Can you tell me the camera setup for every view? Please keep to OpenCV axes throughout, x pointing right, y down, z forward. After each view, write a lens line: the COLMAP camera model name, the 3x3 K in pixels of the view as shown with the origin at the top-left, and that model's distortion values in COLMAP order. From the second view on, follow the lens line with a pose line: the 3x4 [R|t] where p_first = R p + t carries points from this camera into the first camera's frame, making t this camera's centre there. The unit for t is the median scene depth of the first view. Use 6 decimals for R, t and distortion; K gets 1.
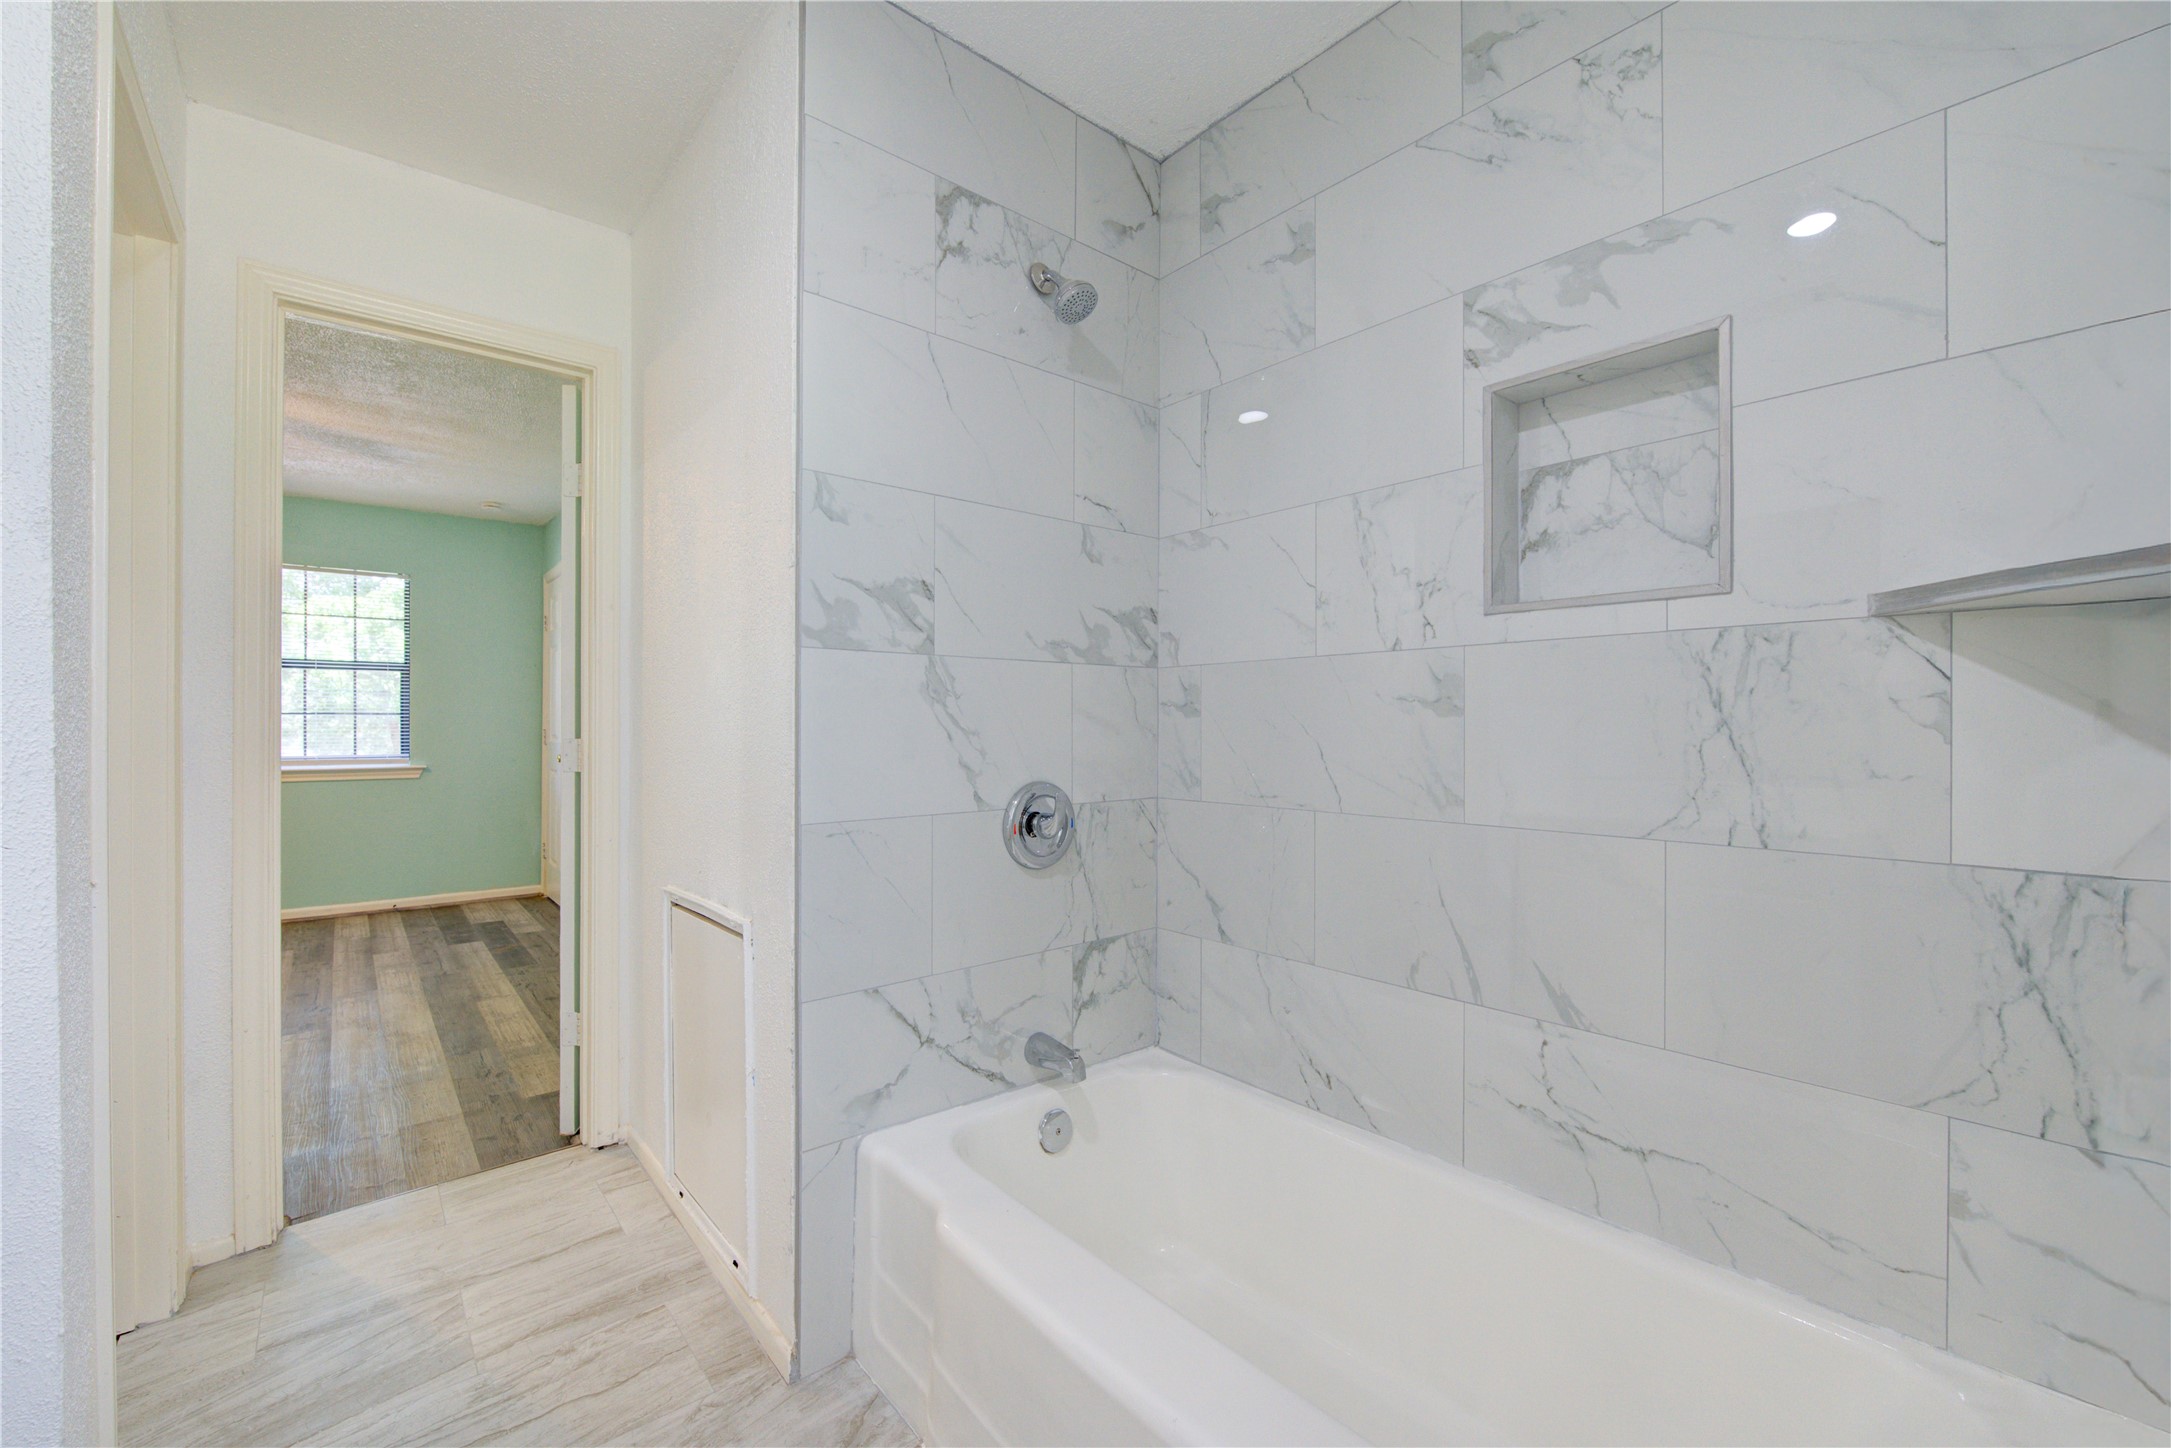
lens RADIAL K [[912.9, 0, 1085.5], [0, 912.9, 719.4], [0, 0, 1]] dist [-0.001179, -0.005868]
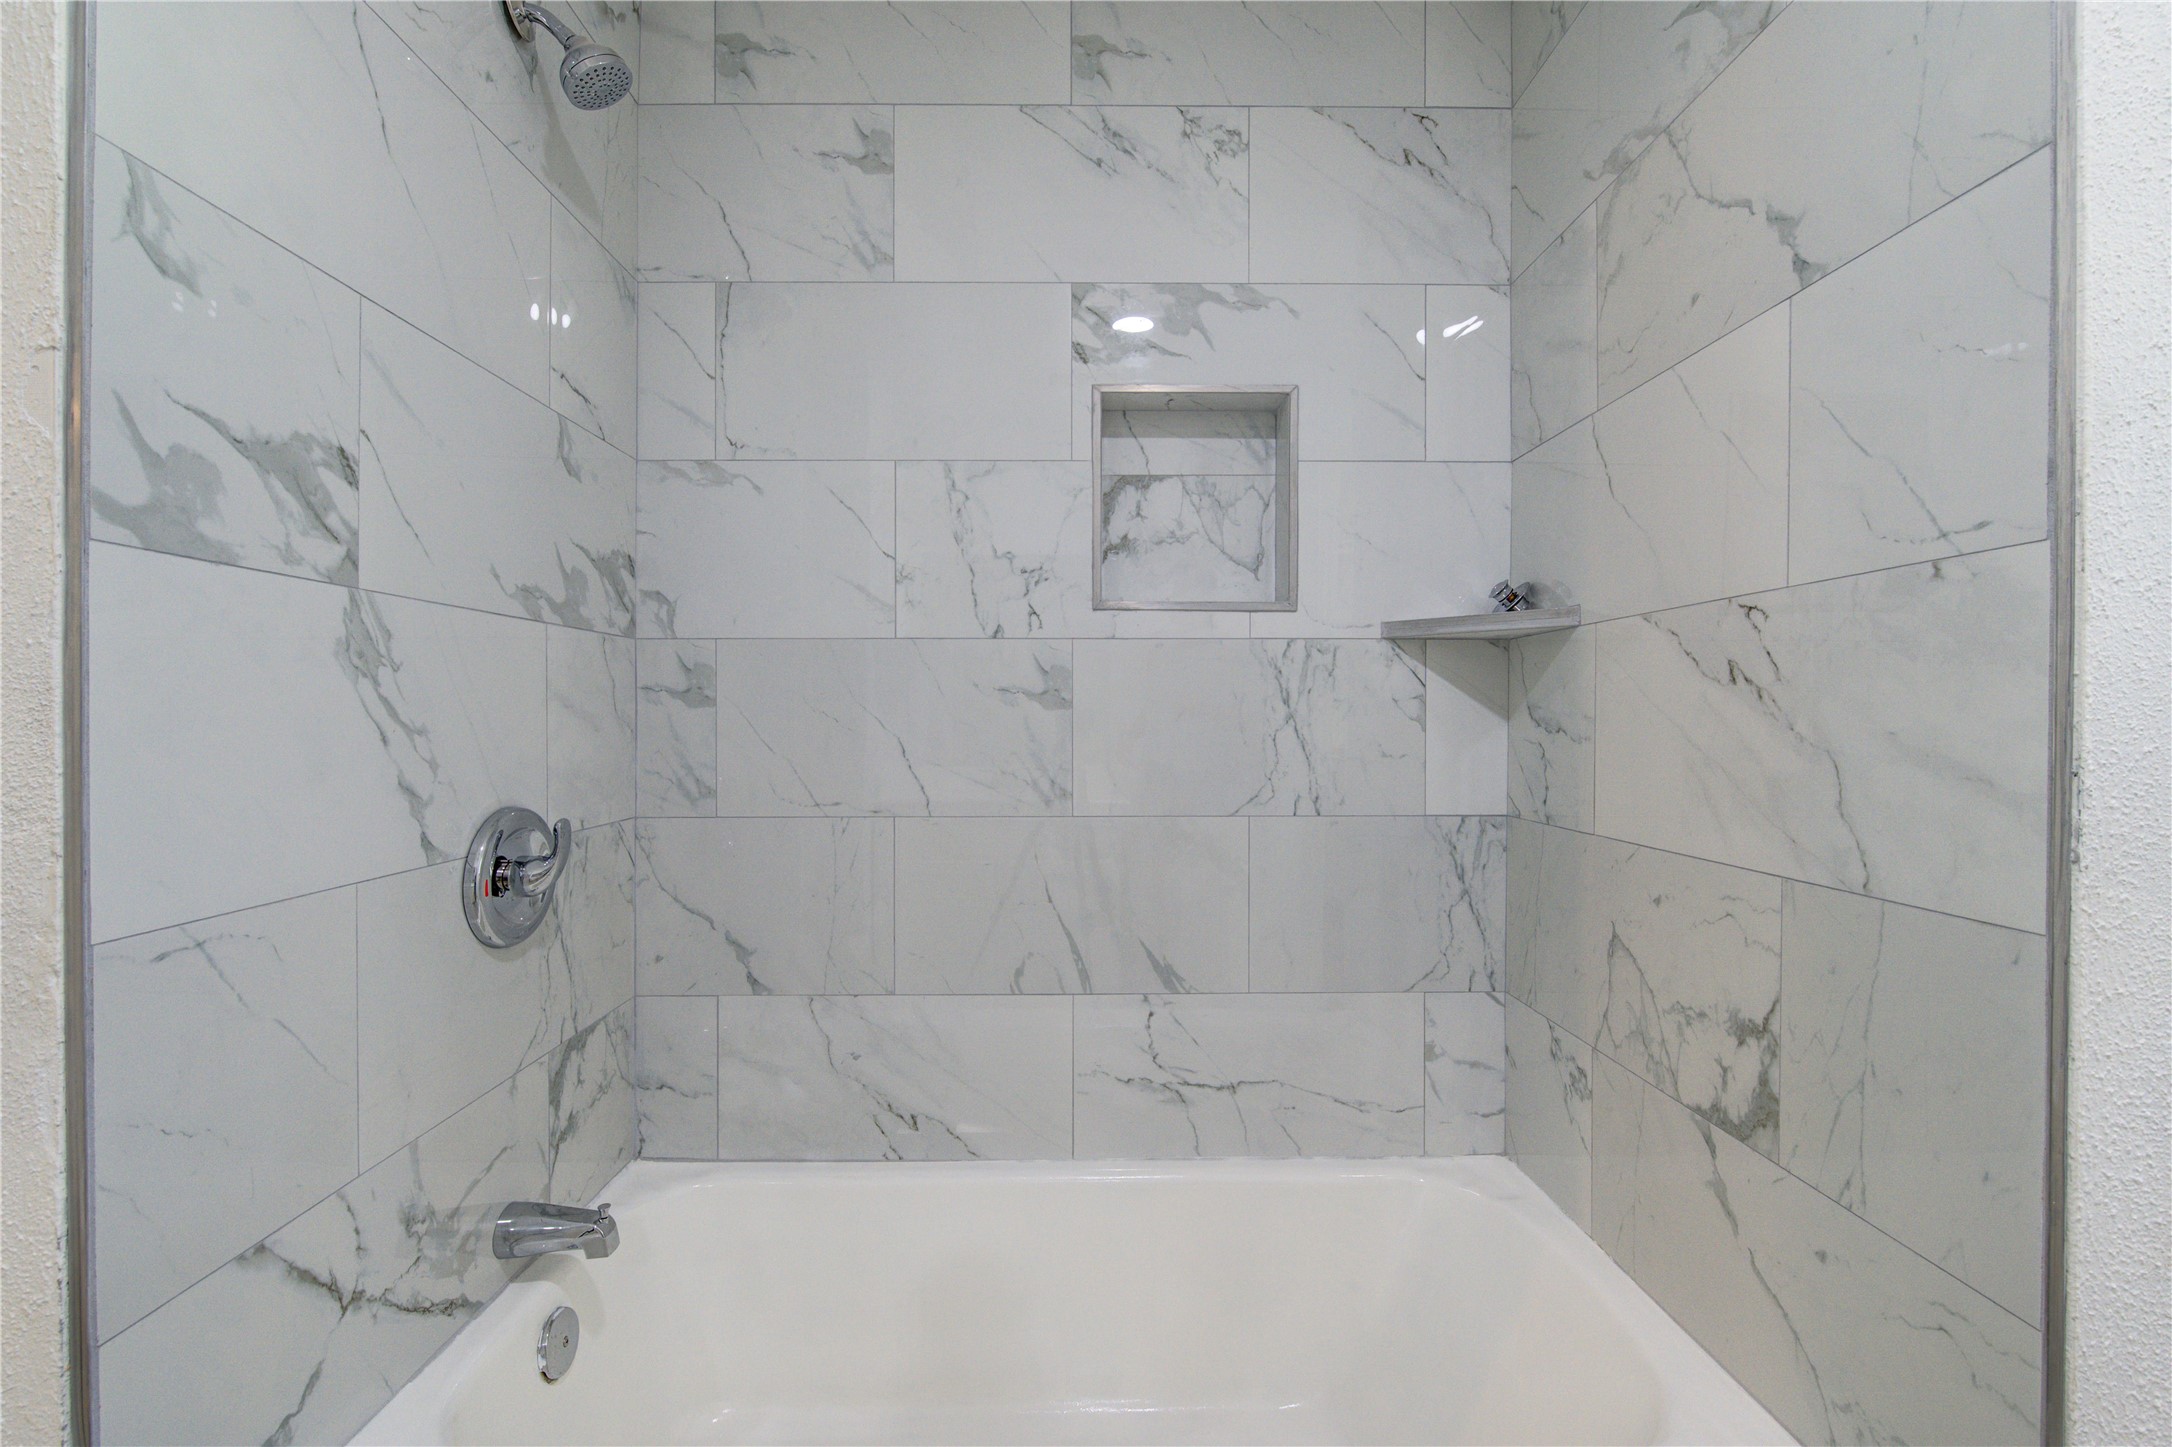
lens RADIAL K [[913.4, 0, 1086.0], [0, 913.4, 718.9], [0, 0, 1]] dist [-0.001179, -0.005868]
pose [[0.627533, -0.000683, 0.778590, -0.335530], [-0.005917, 0.999967, 0.005646, 0.001448], [-0.778568, -0.008150, 0.627508, 0.341811]]
